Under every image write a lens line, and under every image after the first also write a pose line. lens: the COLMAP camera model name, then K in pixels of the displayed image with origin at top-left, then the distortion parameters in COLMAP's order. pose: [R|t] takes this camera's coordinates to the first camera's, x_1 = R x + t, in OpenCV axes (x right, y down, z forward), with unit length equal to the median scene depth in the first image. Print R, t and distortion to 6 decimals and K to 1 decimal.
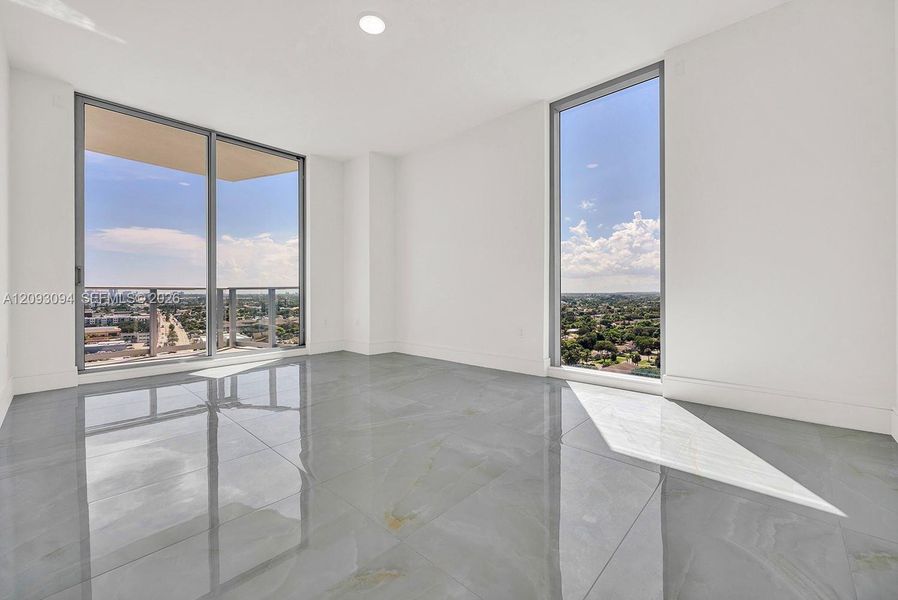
lens RADIAL K [[367.4, 0, 448.9], [0, 367.4, 297.5], [0, 0, 1]] dist [-0.001675, -0.000071]
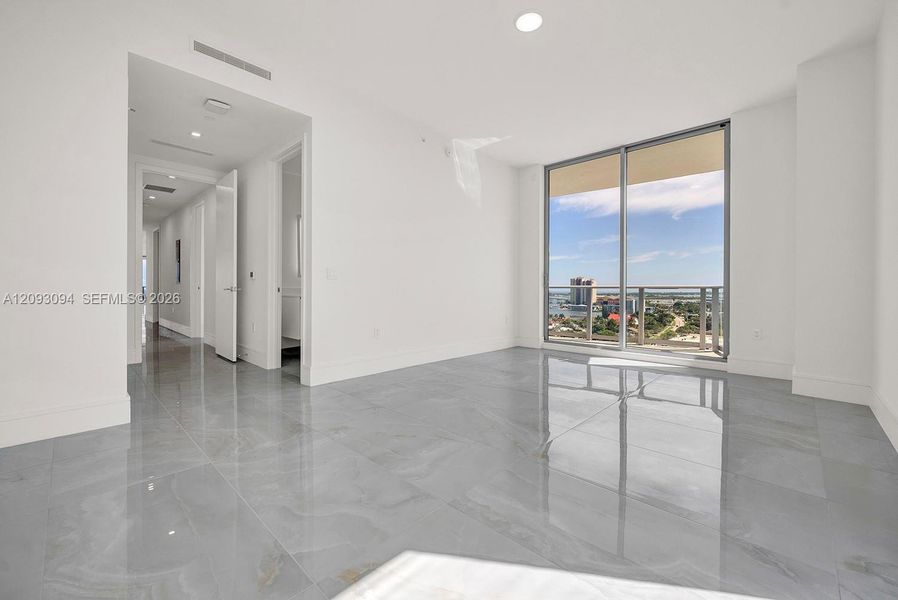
lens RADIAL K [[367.4, 0, 448.9], [0, 367.4, 297.5], [0, 0, 1]] dist [-0.001675, -0.000071]
pose [[-0.021233, 0.023962, -0.999487, 0.559089], [-0.017752, 0.999546, 0.024341, -0.015160], [0.999617, 0.018260, -0.020798, 0.571404]]
